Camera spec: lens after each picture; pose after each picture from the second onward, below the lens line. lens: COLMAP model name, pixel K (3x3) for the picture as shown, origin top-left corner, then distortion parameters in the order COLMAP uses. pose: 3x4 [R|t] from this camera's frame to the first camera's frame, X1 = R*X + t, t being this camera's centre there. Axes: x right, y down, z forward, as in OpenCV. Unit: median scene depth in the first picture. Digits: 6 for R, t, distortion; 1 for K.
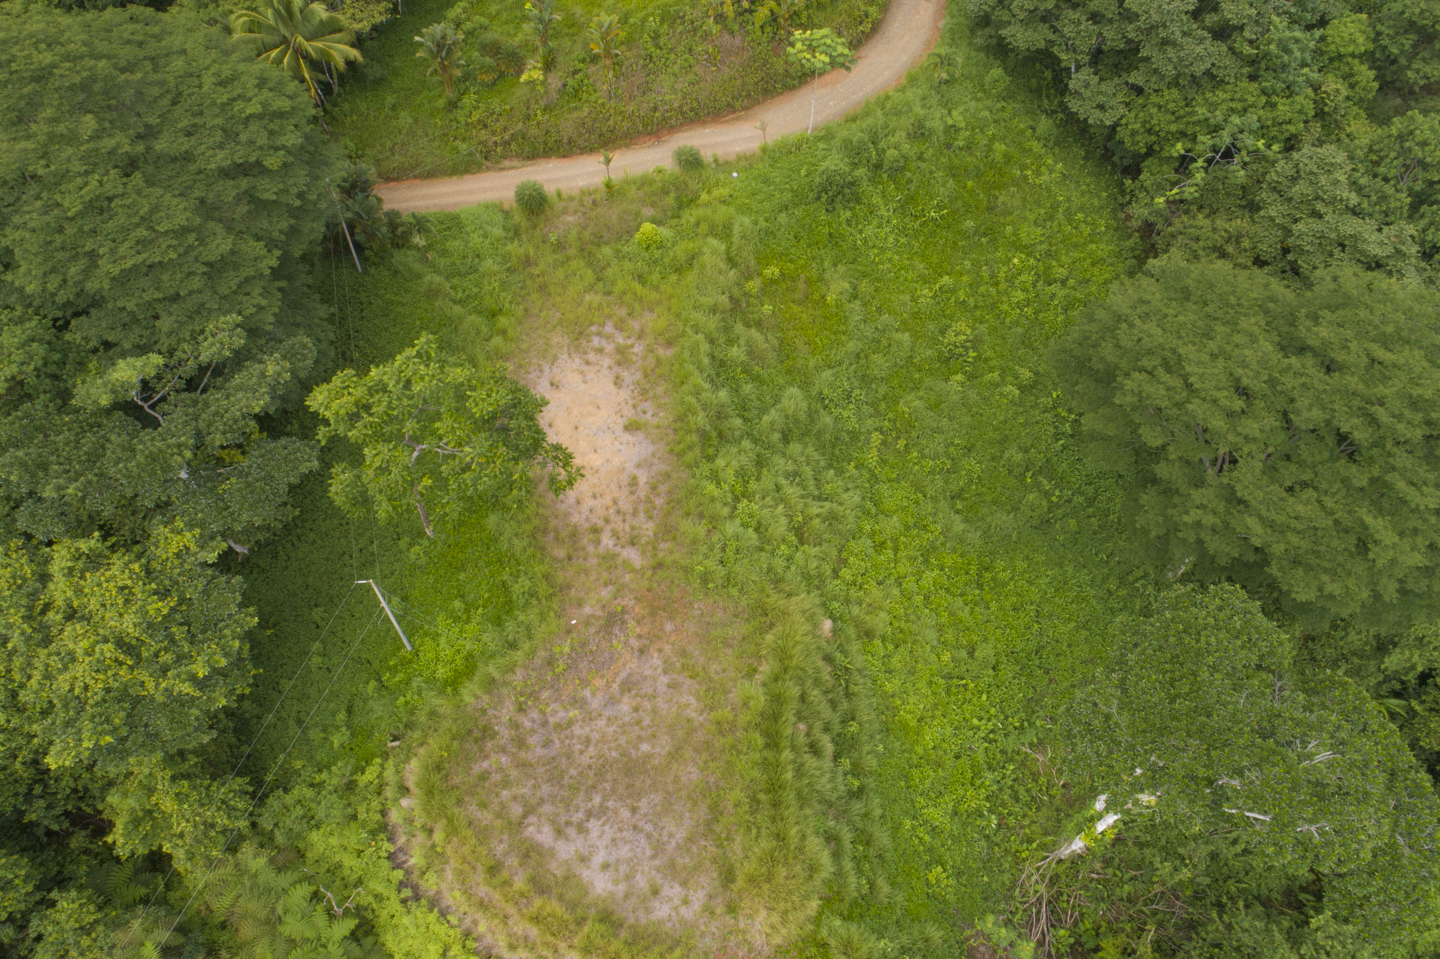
lens RADIAL K [[966.7, 0, 720.0], [0, 966.7, 479.5], [0, 0, 1]] dist [-0.004758, 0.000019]
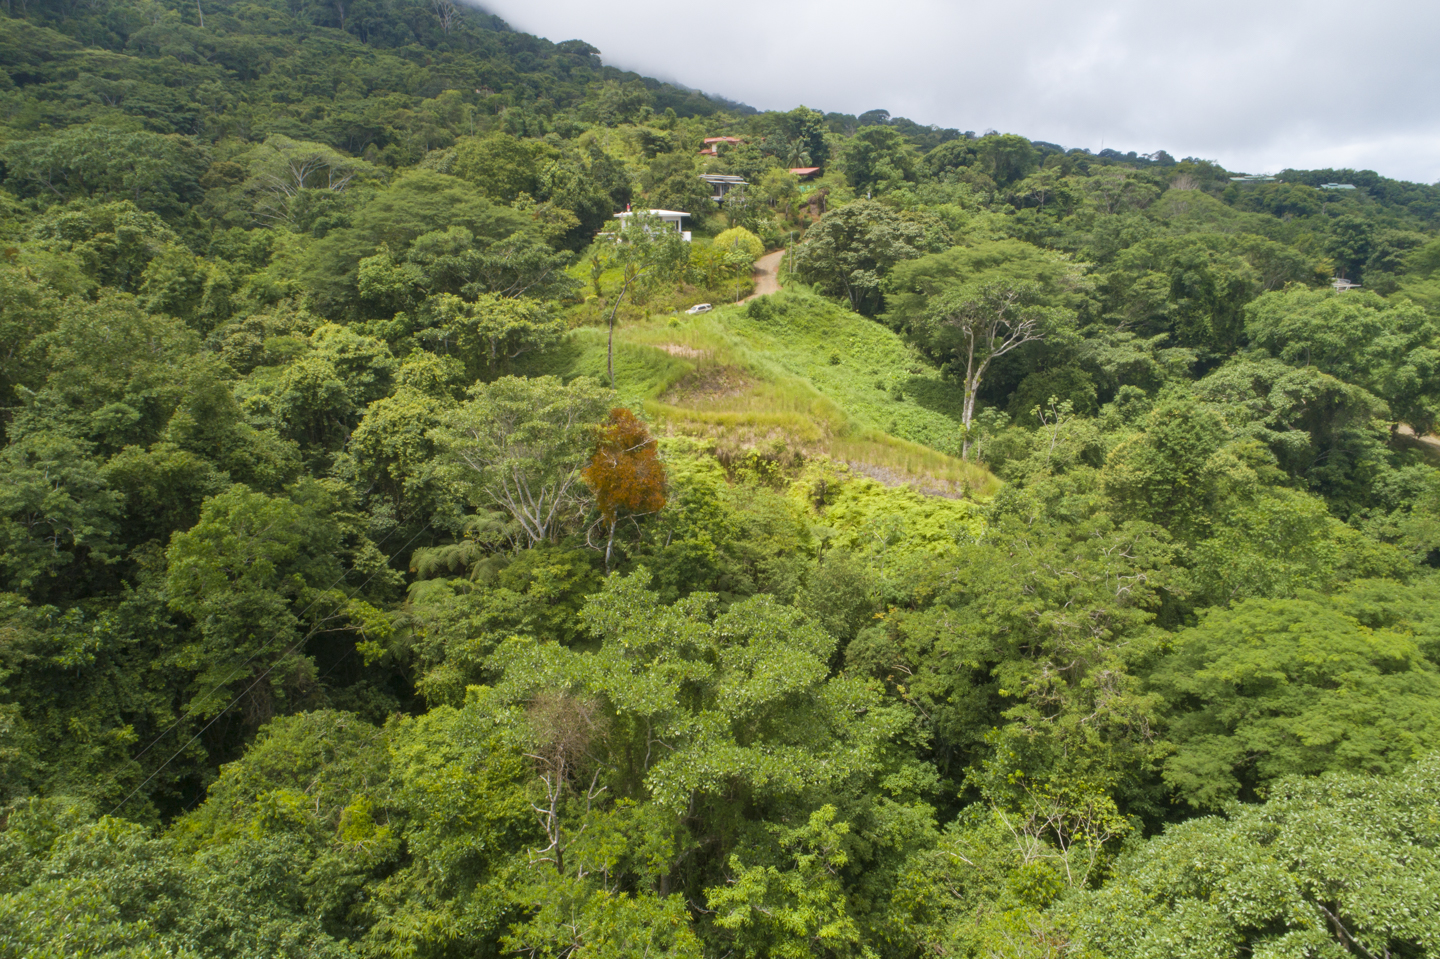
lens RADIAL K [[966.7, 0, 720.0], [0, 966.7, 479.5], [0, 0, 1]] dist [-0.004758, 0.000019]
pose [[0.971670, -0.070144, 0.225693, -0.502589], [0.196469, 0.770524, -0.606376, 1.354786], [-0.131368, 0.633539, 0.762476, -0.361087]]
